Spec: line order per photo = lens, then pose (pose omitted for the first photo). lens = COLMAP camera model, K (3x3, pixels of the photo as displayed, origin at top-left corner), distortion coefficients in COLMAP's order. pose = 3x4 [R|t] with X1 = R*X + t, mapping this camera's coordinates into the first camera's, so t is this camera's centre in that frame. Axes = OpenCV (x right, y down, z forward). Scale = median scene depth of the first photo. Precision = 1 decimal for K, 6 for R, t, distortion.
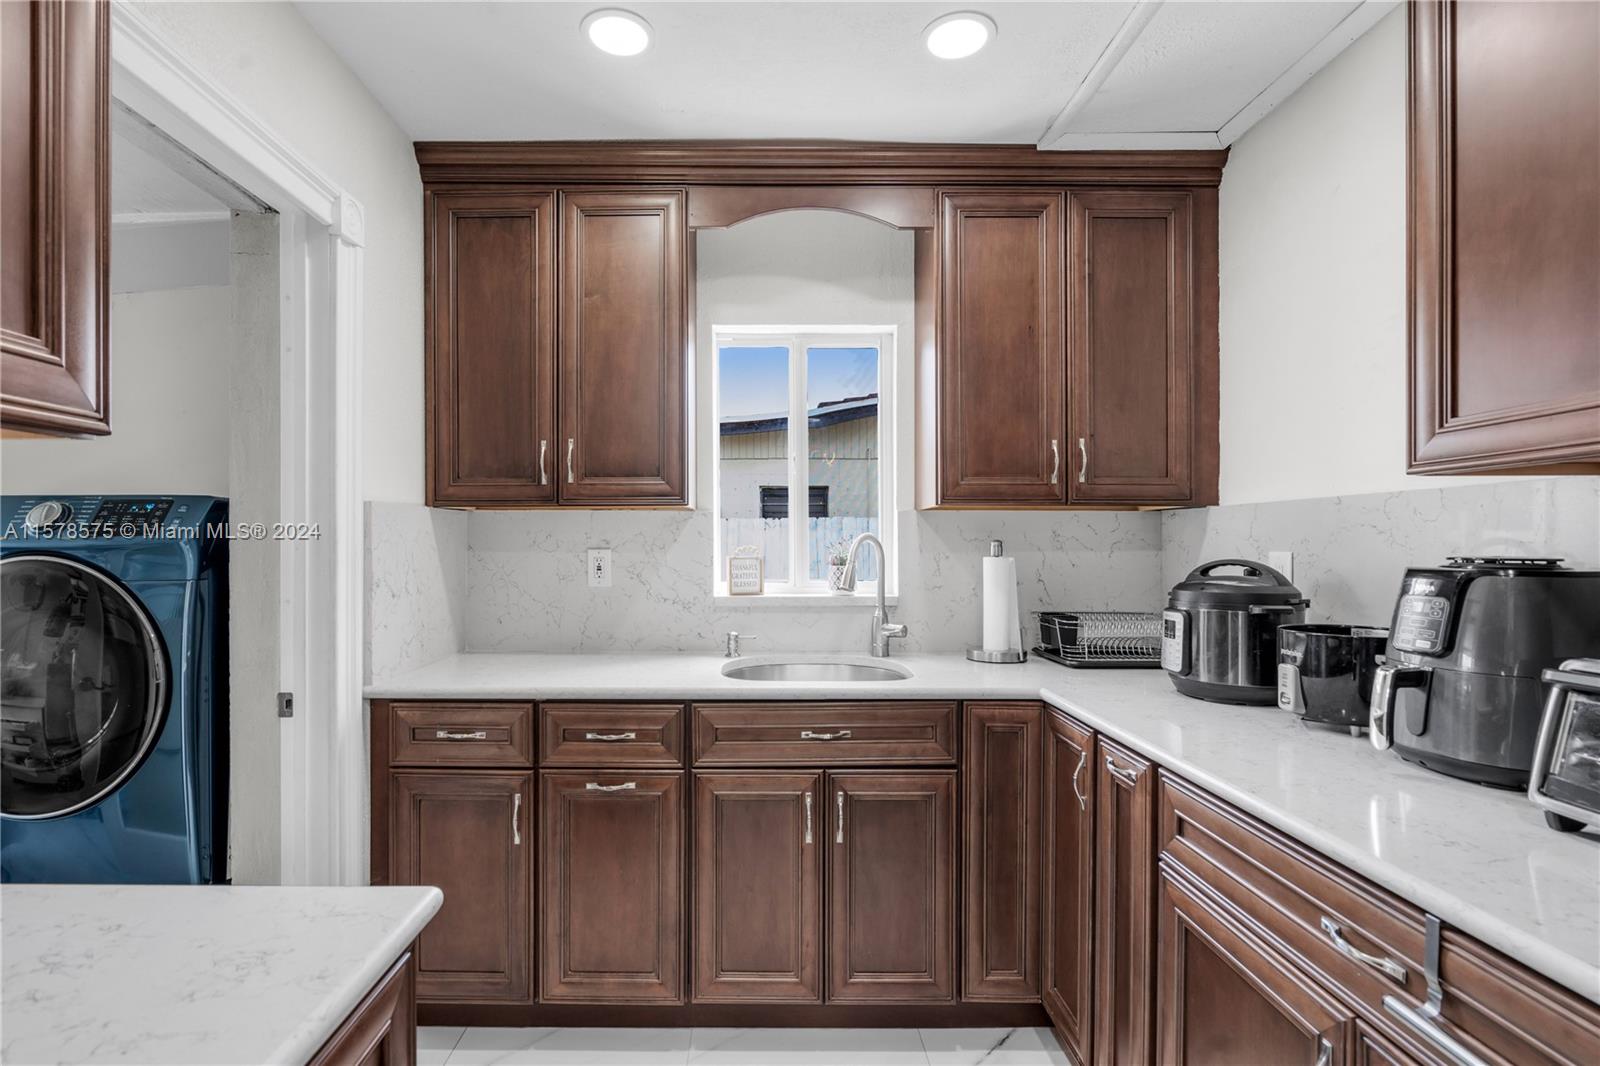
lens RADIAL K [[780.3, 0, 713.3], [0, 780.3, 555.8], [0, 0, 1]] dist [-0.016150, 0.000324]
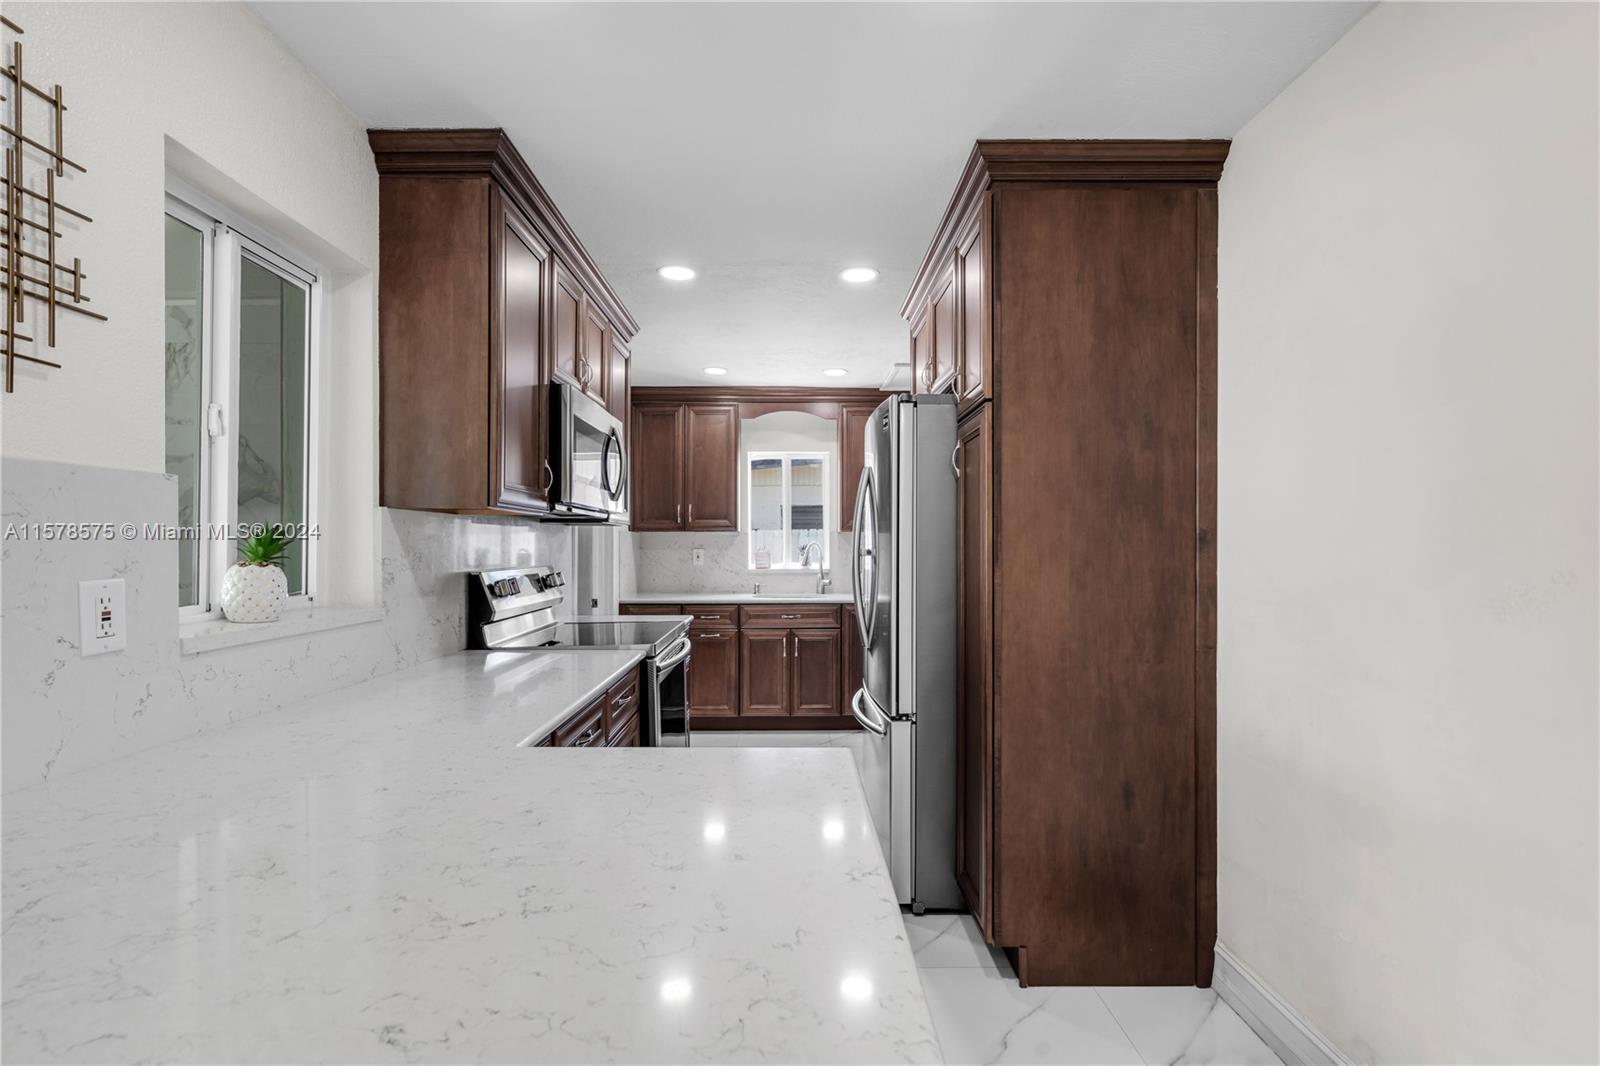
lens RADIAL K [[715.8, 0, 799.5], [0, 715.8, 545.3], [0, 0, 1]] dist [-0.001162, 0.001100]
pose [[0.997329, -0.006362, 0.072762, -0.004087], [0.007813, 0.999776, -0.019681, 0.032198], [-0.072621, 0.020197, 0.997155, -1.443603]]
